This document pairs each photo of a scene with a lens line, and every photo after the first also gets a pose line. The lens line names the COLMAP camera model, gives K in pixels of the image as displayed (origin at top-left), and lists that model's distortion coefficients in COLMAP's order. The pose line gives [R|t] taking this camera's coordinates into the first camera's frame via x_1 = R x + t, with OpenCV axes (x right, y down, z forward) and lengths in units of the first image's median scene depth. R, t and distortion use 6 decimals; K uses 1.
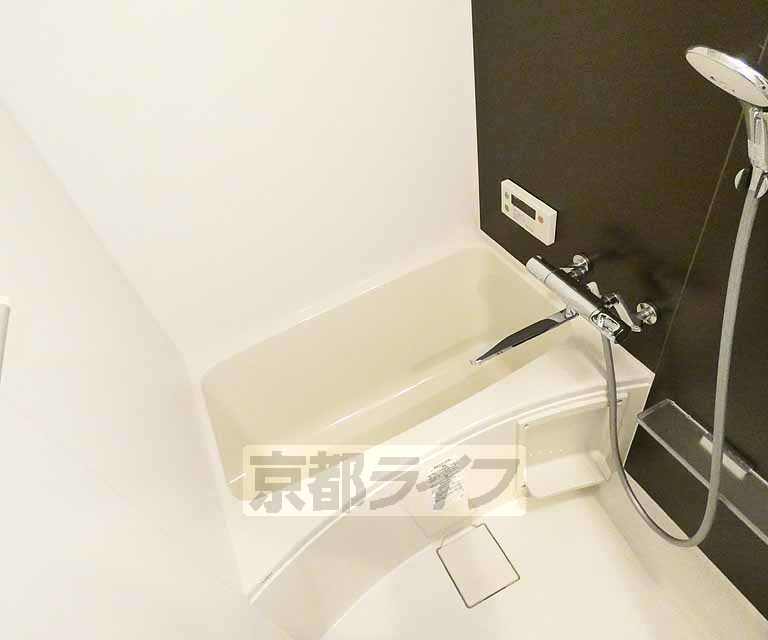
lens RADIAL K [[524.2, 0, 384.0], [0, 524.2, 320.0], [0, 0, 1]] dist [0.001713, 0.001356]
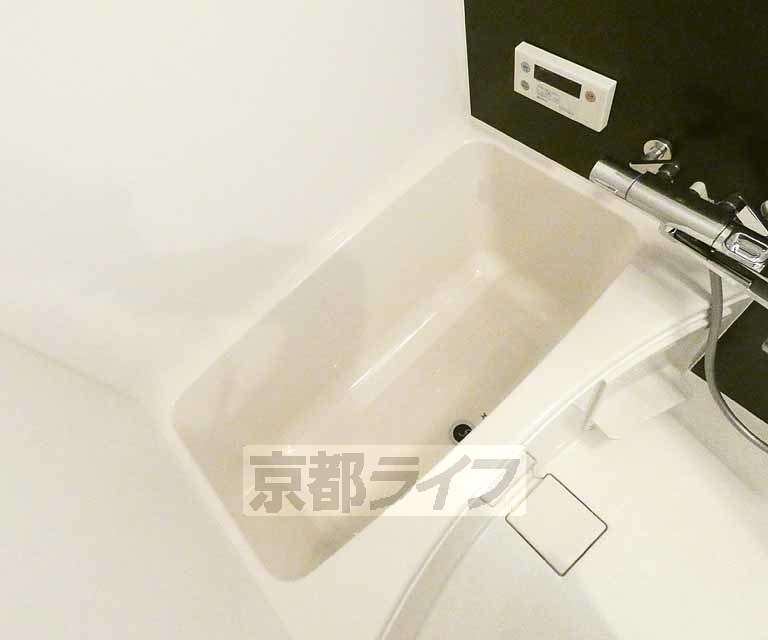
lens RADIAL K [[524.2, 0, 384.0], [0, 524.2, 320.0], [0, 0, 1]] dist [0.001713, 0.001356]
pose [[0.965799, -0.249226, 0.071544, -0.082660], [0.225784, 0.944011, 0.240553, -0.135975], [-0.127490, -0.216173, 0.967996, 0.290684]]
